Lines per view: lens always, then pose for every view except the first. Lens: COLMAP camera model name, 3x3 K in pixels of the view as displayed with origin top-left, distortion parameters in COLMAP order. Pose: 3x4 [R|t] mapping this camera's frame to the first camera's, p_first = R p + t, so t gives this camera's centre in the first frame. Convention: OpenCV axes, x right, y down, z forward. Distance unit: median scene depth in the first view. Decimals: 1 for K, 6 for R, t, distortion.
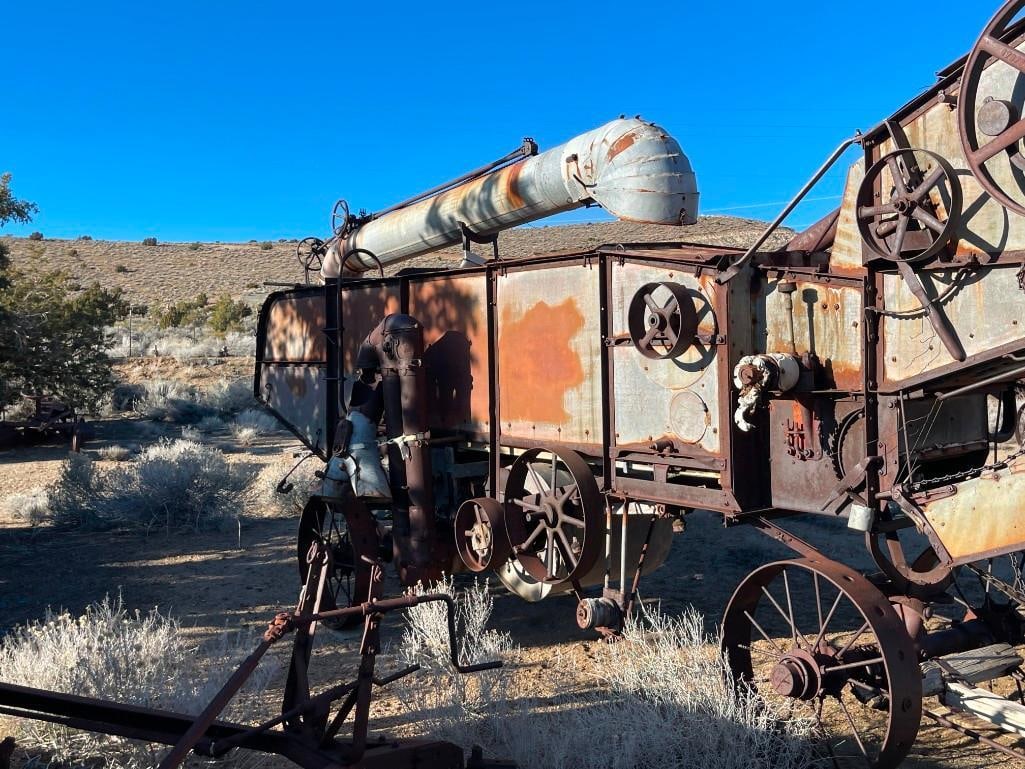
lens RADIAL K [[1054.0, 0, 514.5], [0, 1054.0, 379.4], [0, 0, 1]] dist [0.071385, -0.153036]
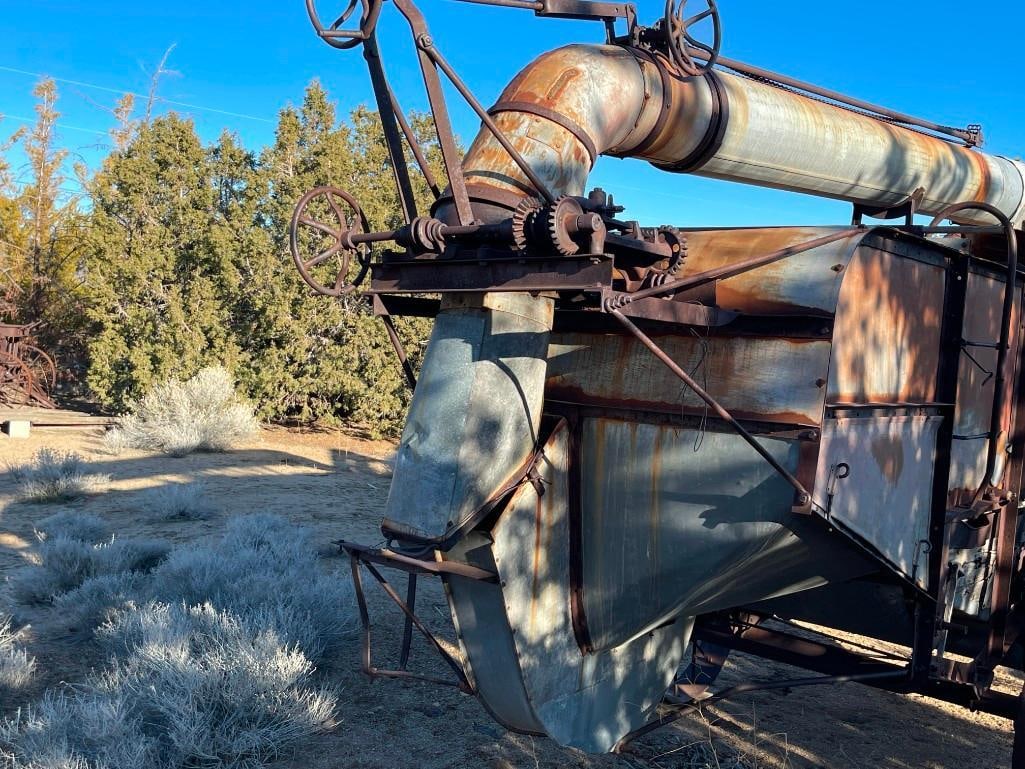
lens RADIAL K [[1054.0, 0, 514.5], [0, 1054.0, 379.4], [0, 0, 1]] dist [0.071385, -0.153036]
pose [[-0.235400, -0.057046, 0.970223, -0.915790], [-0.057768, 0.997332, 0.044623, -0.057133], [-0.970180, -0.045544, -0.238067, 1.949570]]
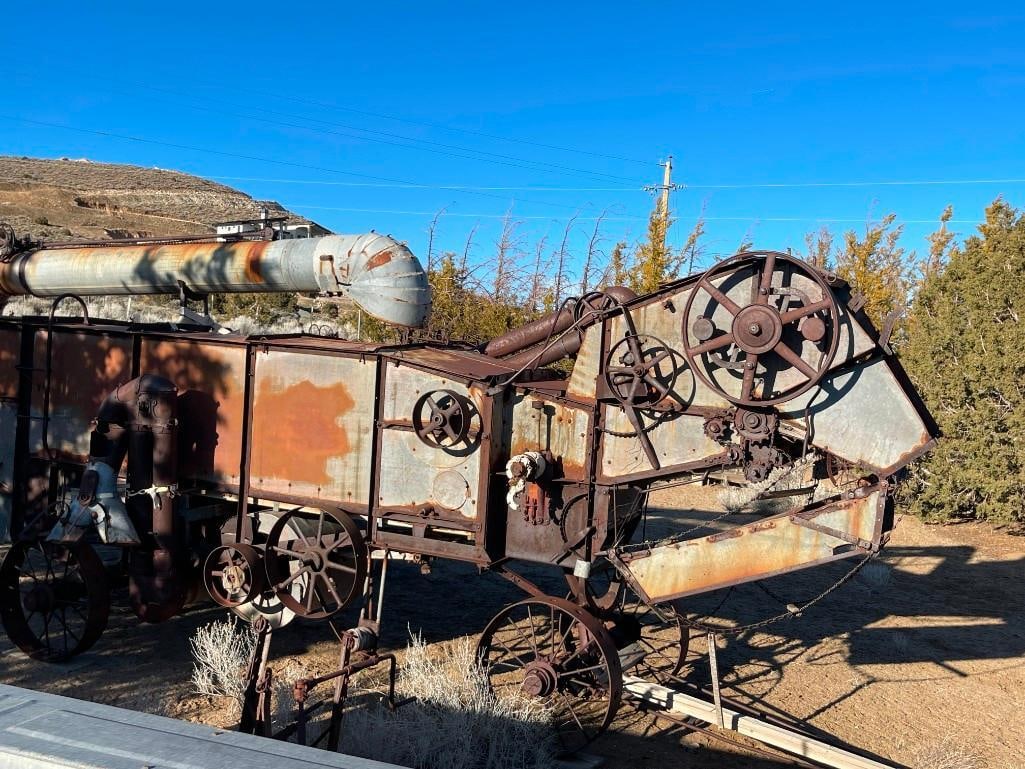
lens RADIAL K [[1054.0, 0, 514.5], [0, 1054.0, 379.4], [0, 0, 1]] dist [0.071385, -0.153036]
pose [[0.866788, 0.048515, 0.496312, -0.399974], [-0.065008, 0.997756, 0.016002, -0.120491], [-0.494422, -0.046134, 0.867997, -0.171795]]
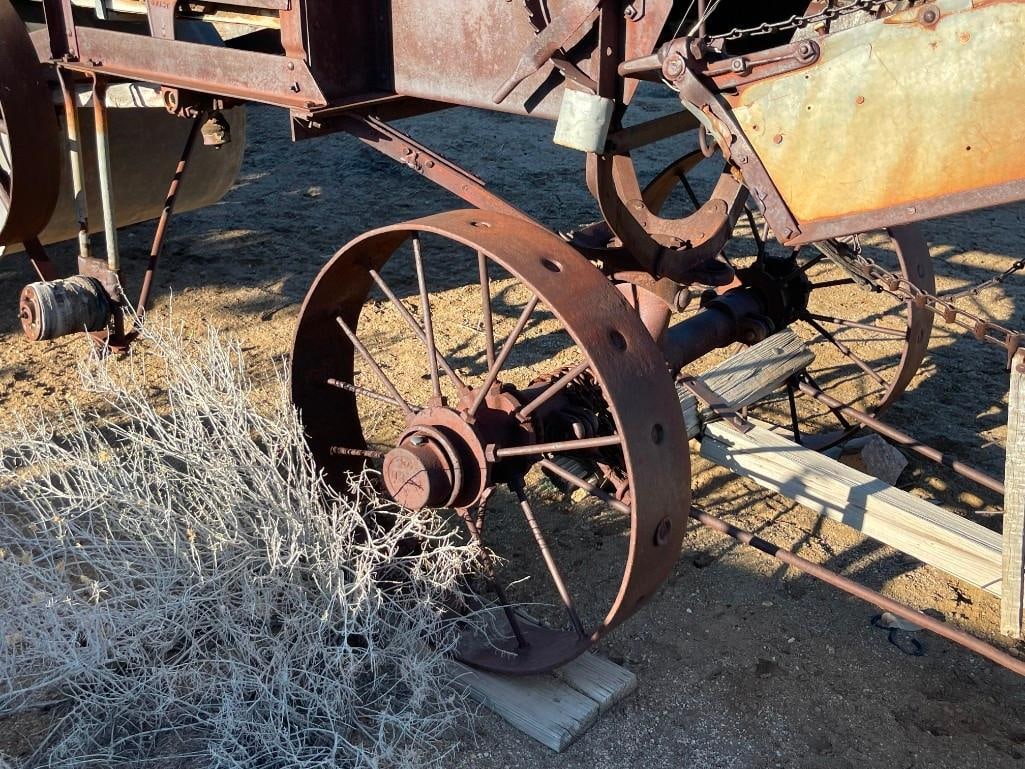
lens RADIAL K [[1054.0, 0, 514.5], [0, 1054.0, 379.4], [0, 0, 1]] dist [0.071385, -0.153036]
pose [[0.952284, -0.084692, 0.293229, 0.131212], [-0.034136, 0.925150, 0.378065, 0.052510], [-0.303300, -0.370035, 0.878114, 0.473135]]
